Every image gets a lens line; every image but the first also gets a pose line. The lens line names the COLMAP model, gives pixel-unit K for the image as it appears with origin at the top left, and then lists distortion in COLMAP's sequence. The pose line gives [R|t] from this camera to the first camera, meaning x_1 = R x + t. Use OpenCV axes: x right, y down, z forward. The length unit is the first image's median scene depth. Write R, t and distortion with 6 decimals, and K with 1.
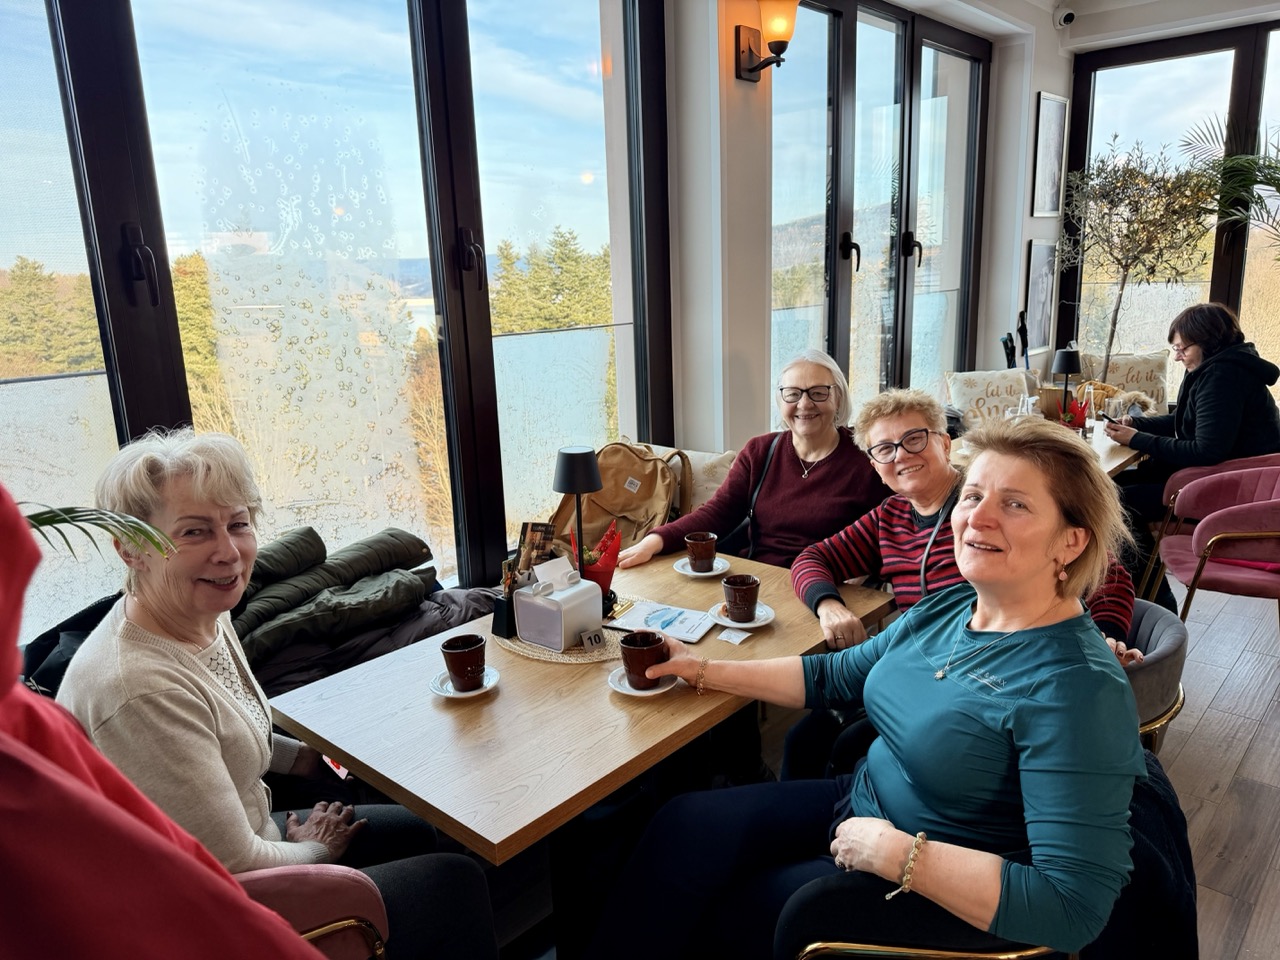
lens RADIAL K [[910.7, 0, 640.0], [0, 910.7, 480.0], [0, 0, 1]] dist [-0.001483, -0.001855]
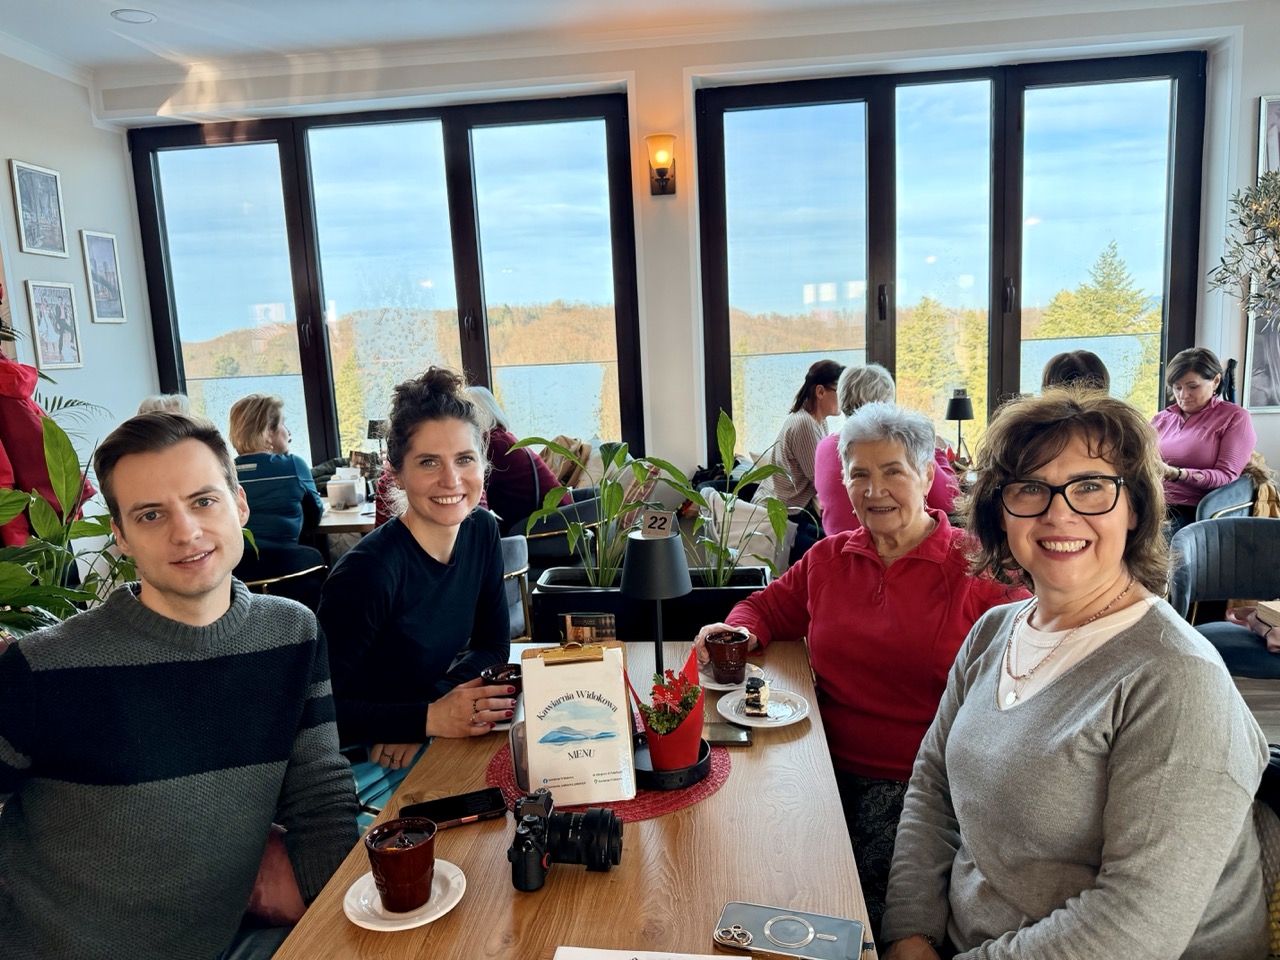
lens RADIAL K [[910.7, 0, 640.0], [0, 910.7, 480.0], [0, 0, 1]] dist [-0.001483, -0.001855]
pose [[0.604729, 0.125458, -0.786488, 0.719427], [-0.152951, 0.987428, 0.039907, -0.025789], [0.781606, 0.096161, 0.616316, 0.072970]]
